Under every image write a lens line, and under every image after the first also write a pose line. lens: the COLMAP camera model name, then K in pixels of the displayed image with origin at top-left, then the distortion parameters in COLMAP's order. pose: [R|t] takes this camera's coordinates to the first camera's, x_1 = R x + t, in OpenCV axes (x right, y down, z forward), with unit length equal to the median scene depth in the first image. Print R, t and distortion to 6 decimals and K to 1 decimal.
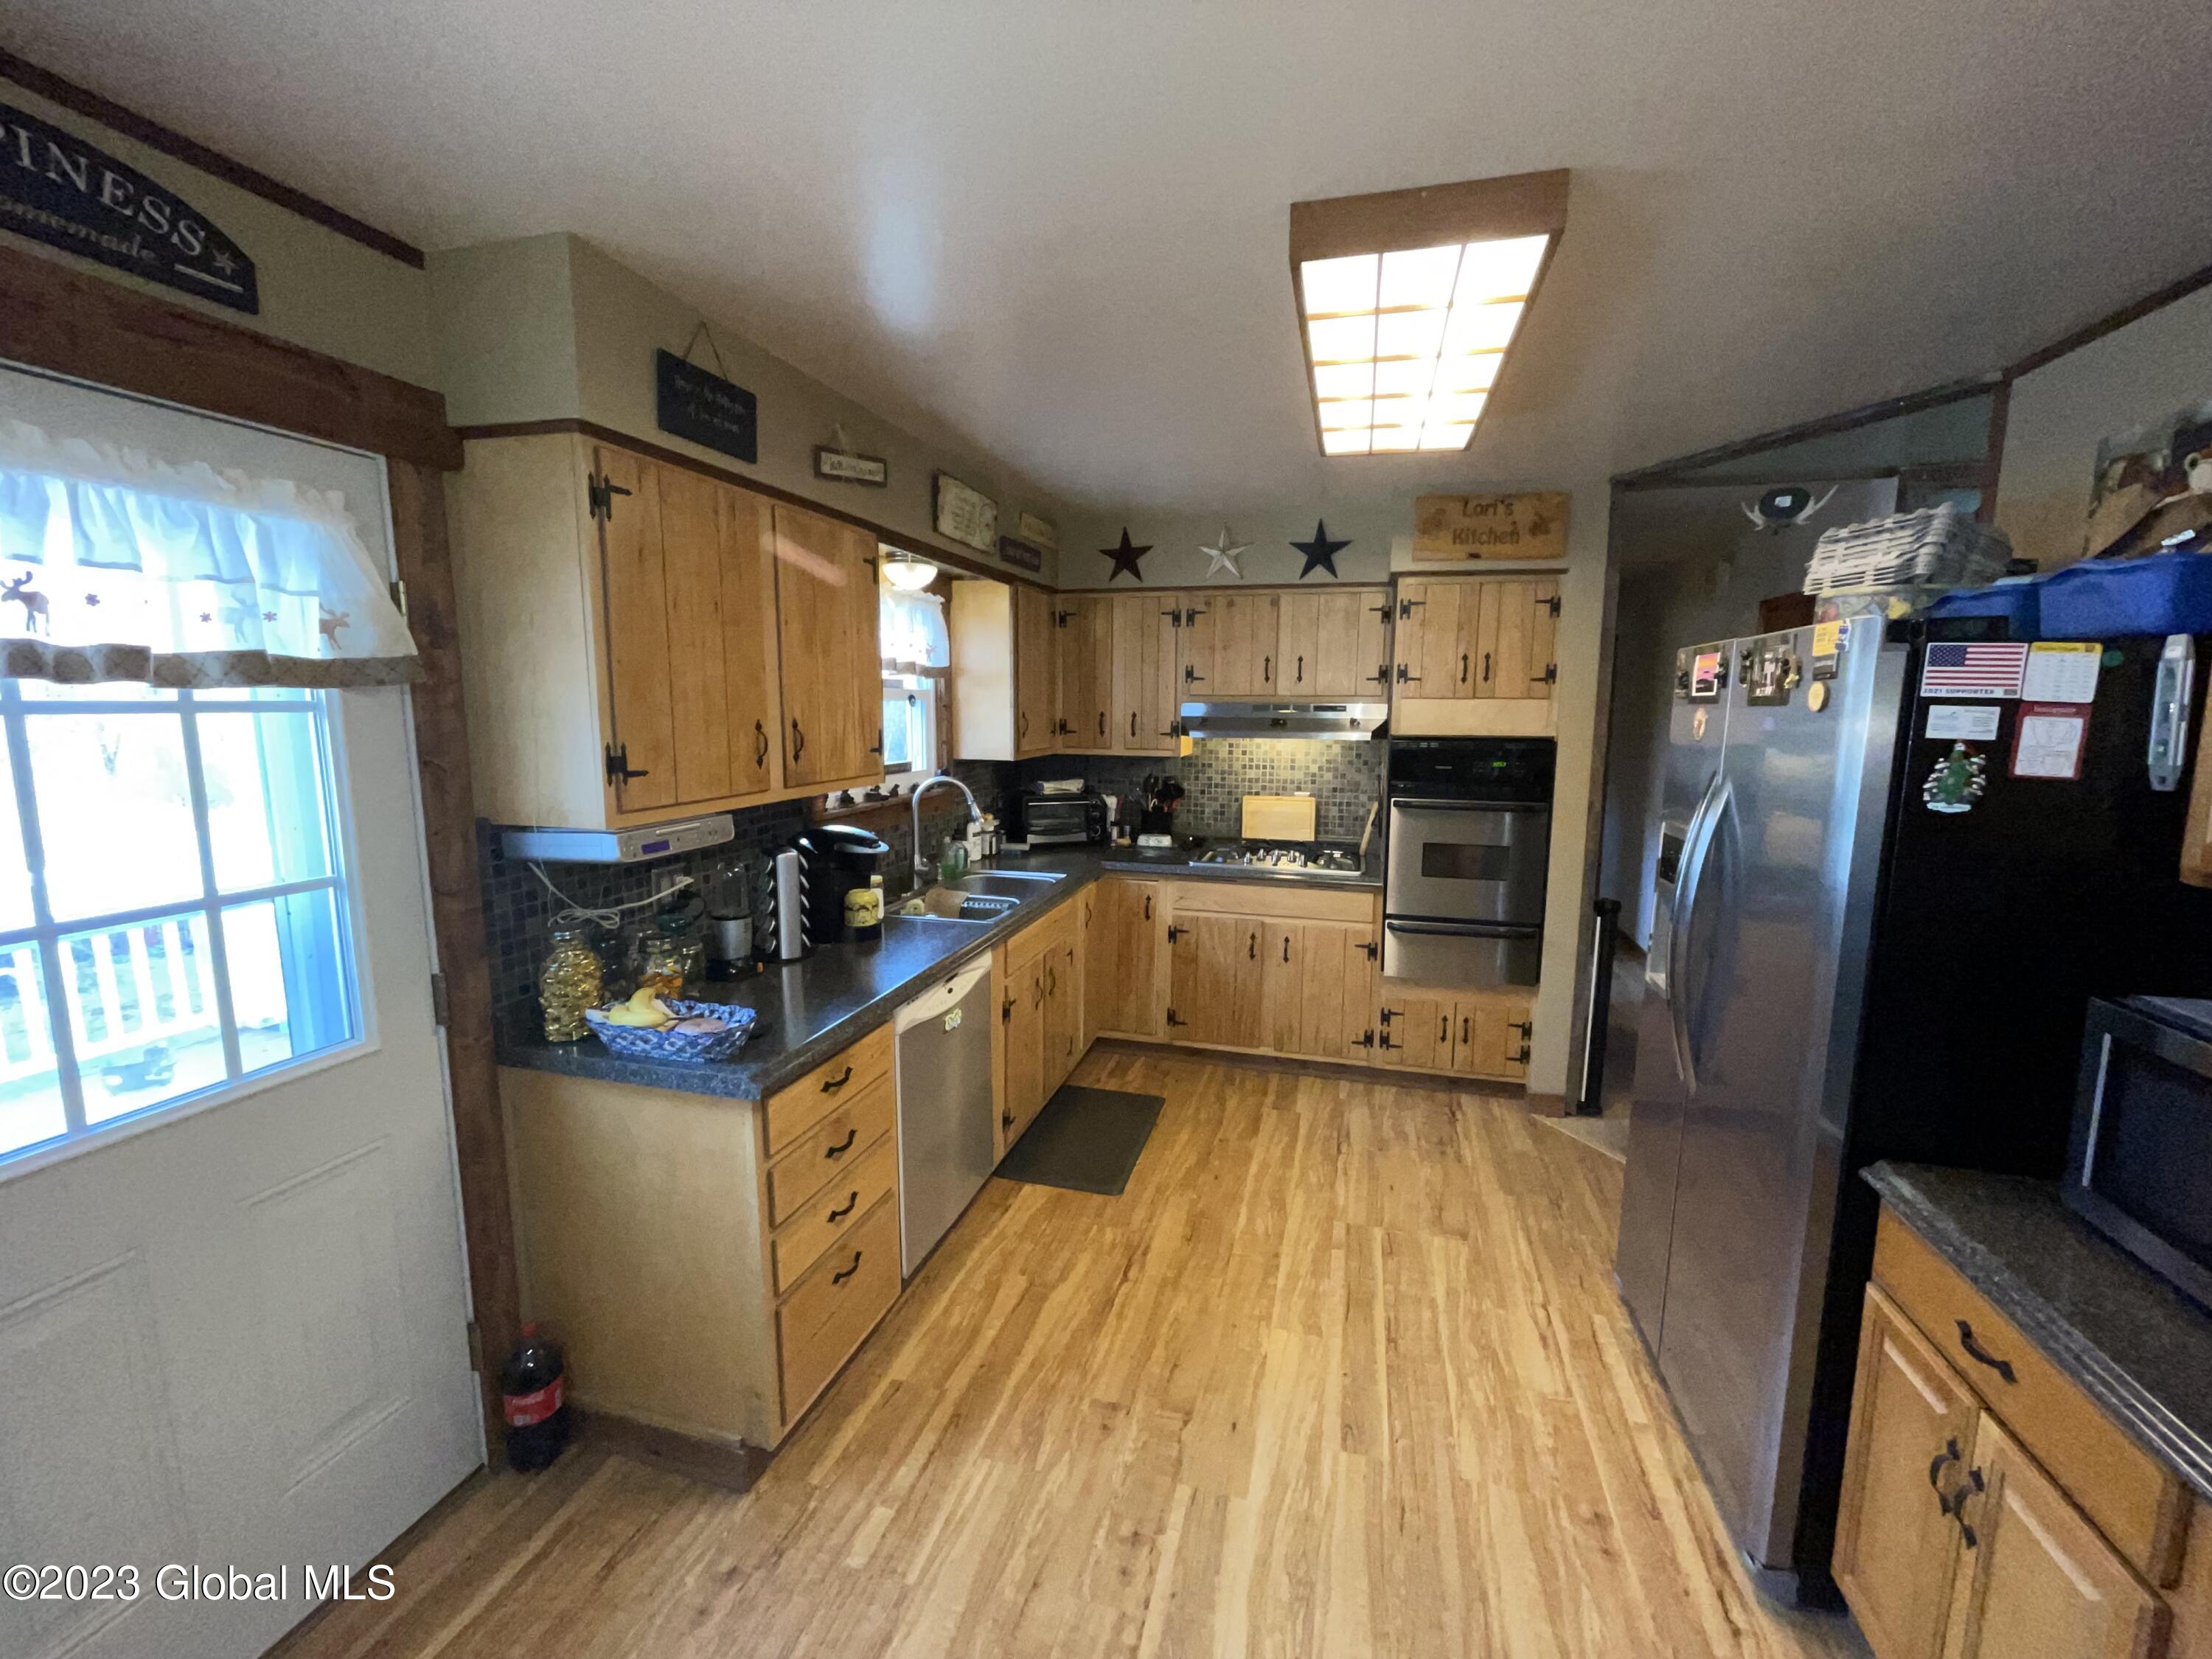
lens RADIAL K [[889.9, 0, 1123.5], [0, 889.9, 823.1], [0, 0, 1]] dist [-0.009146, 0.003496]
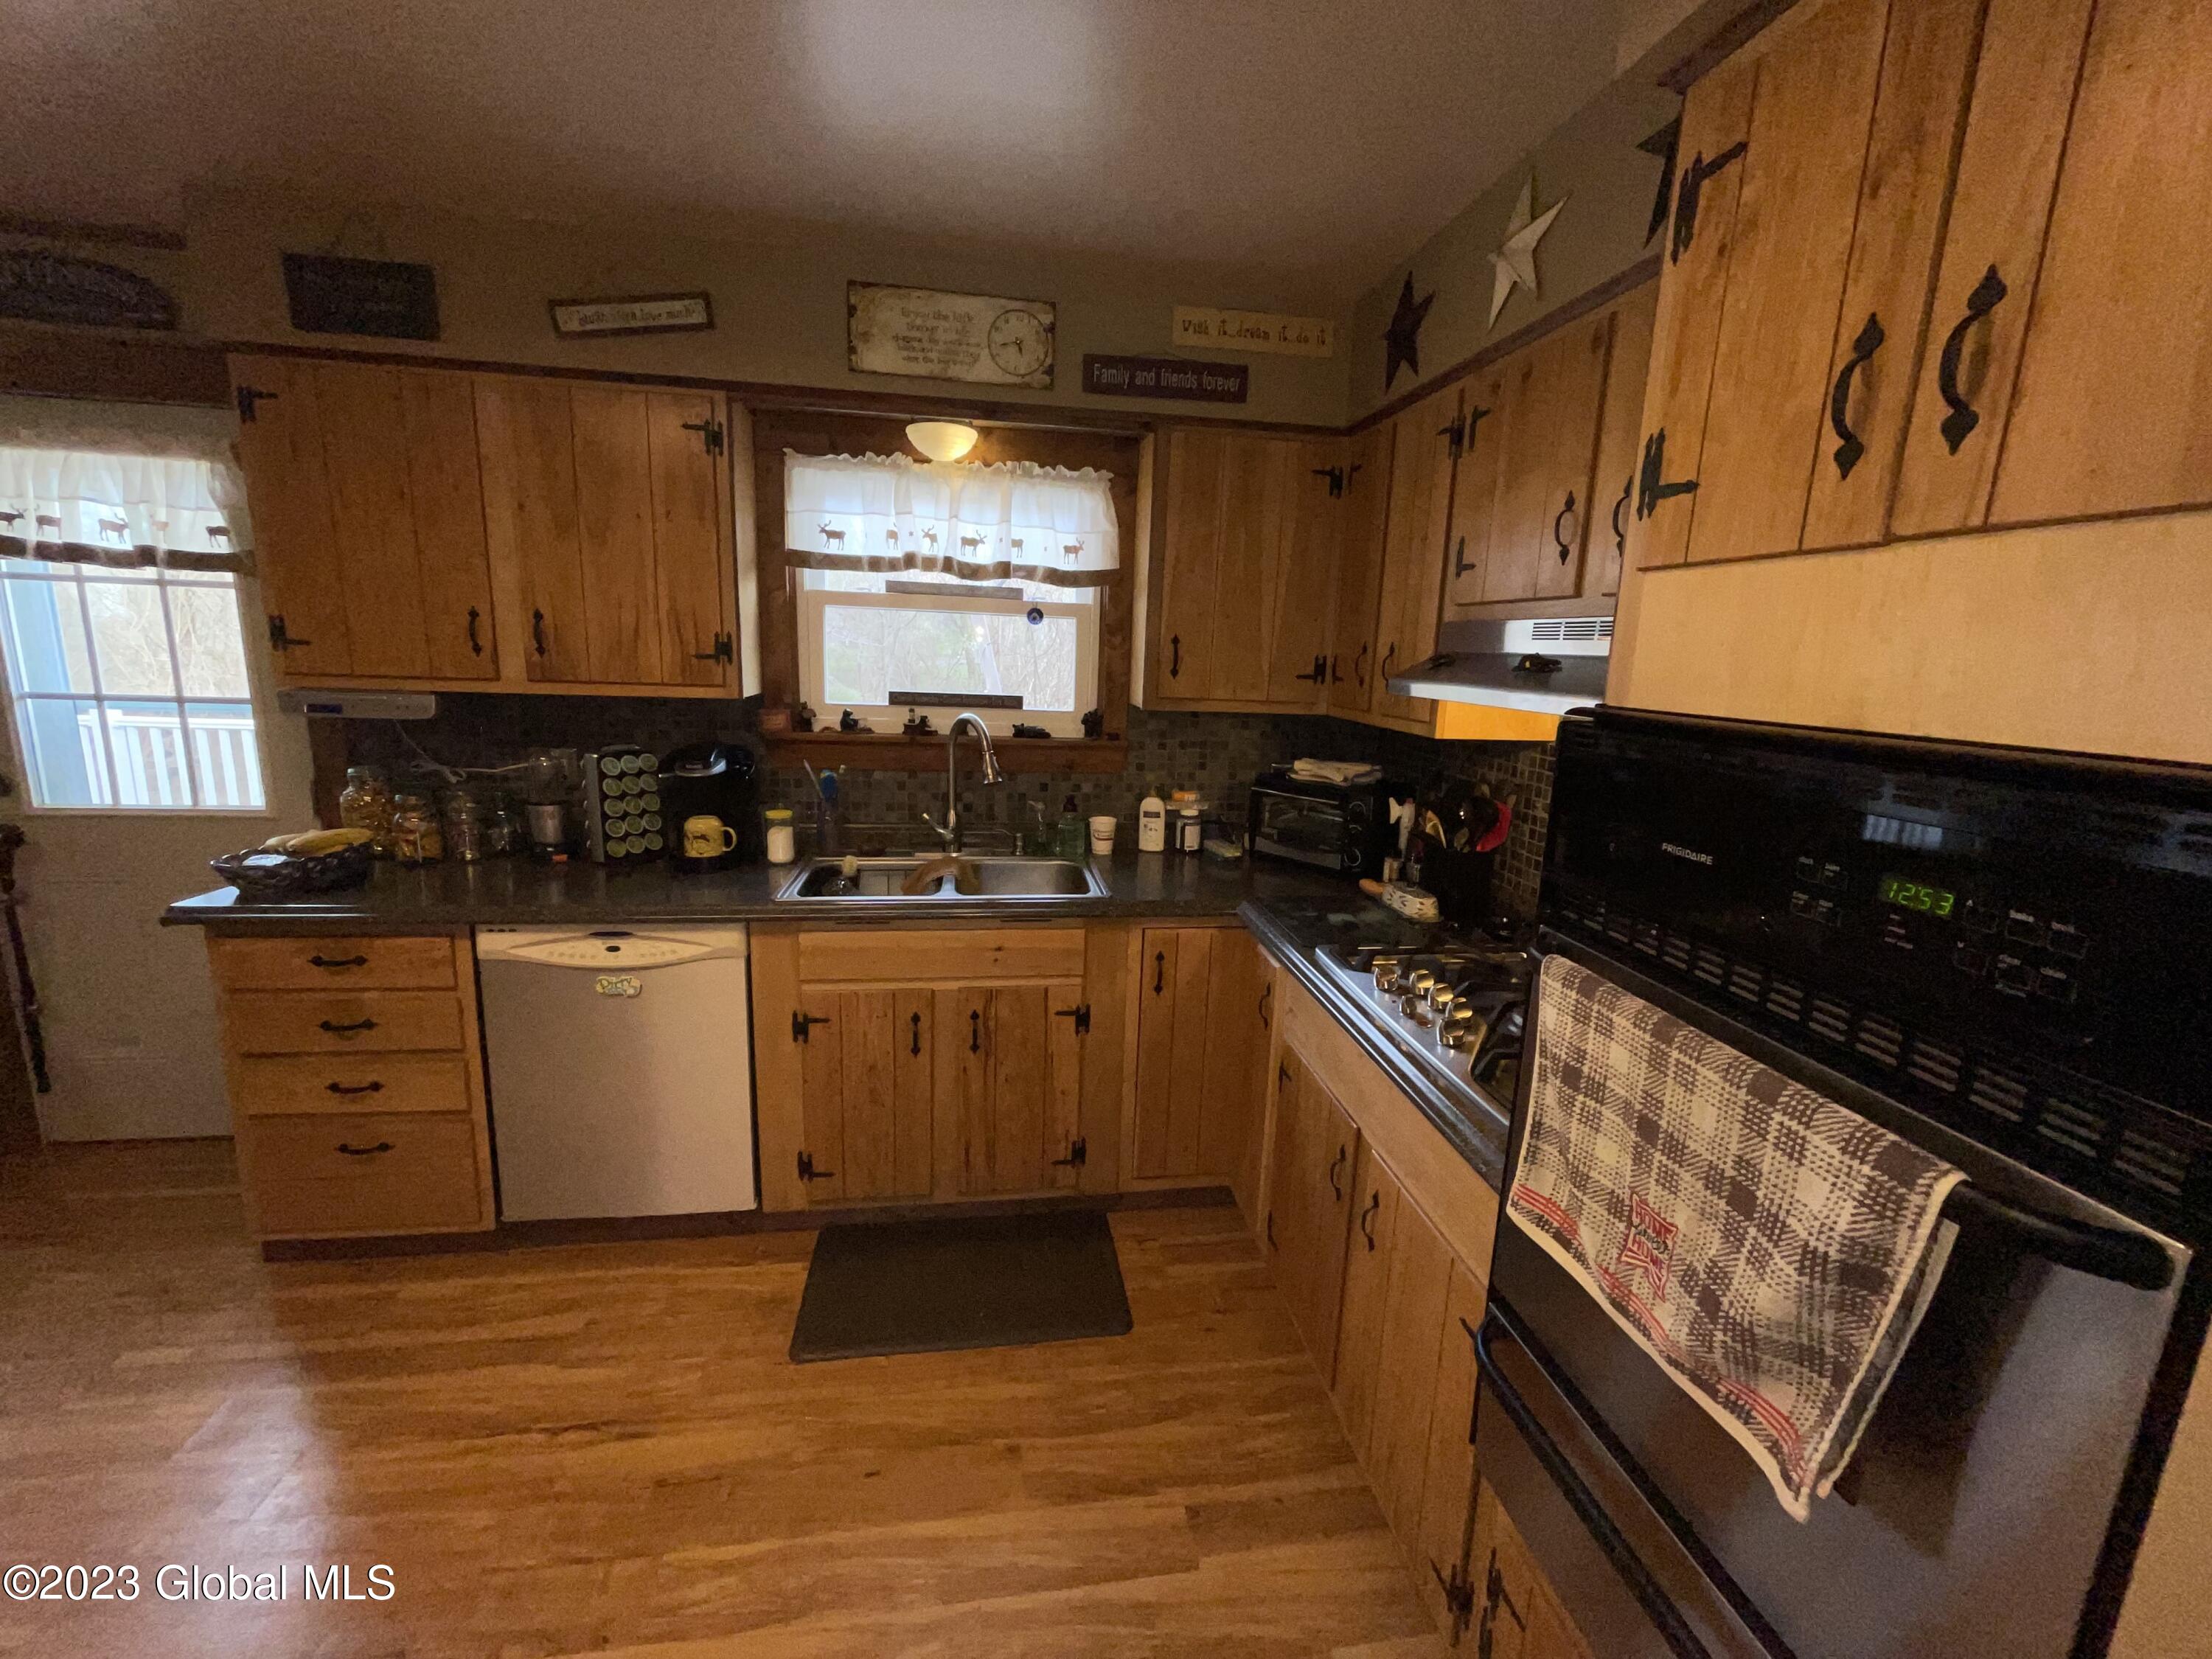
lens RADIAL K [[889.9, 0, 1123.5], [0, 889.9, 823.1], [0, 0, 1]] dist [-0.009146, 0.003496]
pose [[0.405729, 0.187289, -0.894598, 0.694997], [-0.161608, 0.978059, 0.131467, -0.106252], [0.899592, 0.091234, 0.427095, 1.047135]]
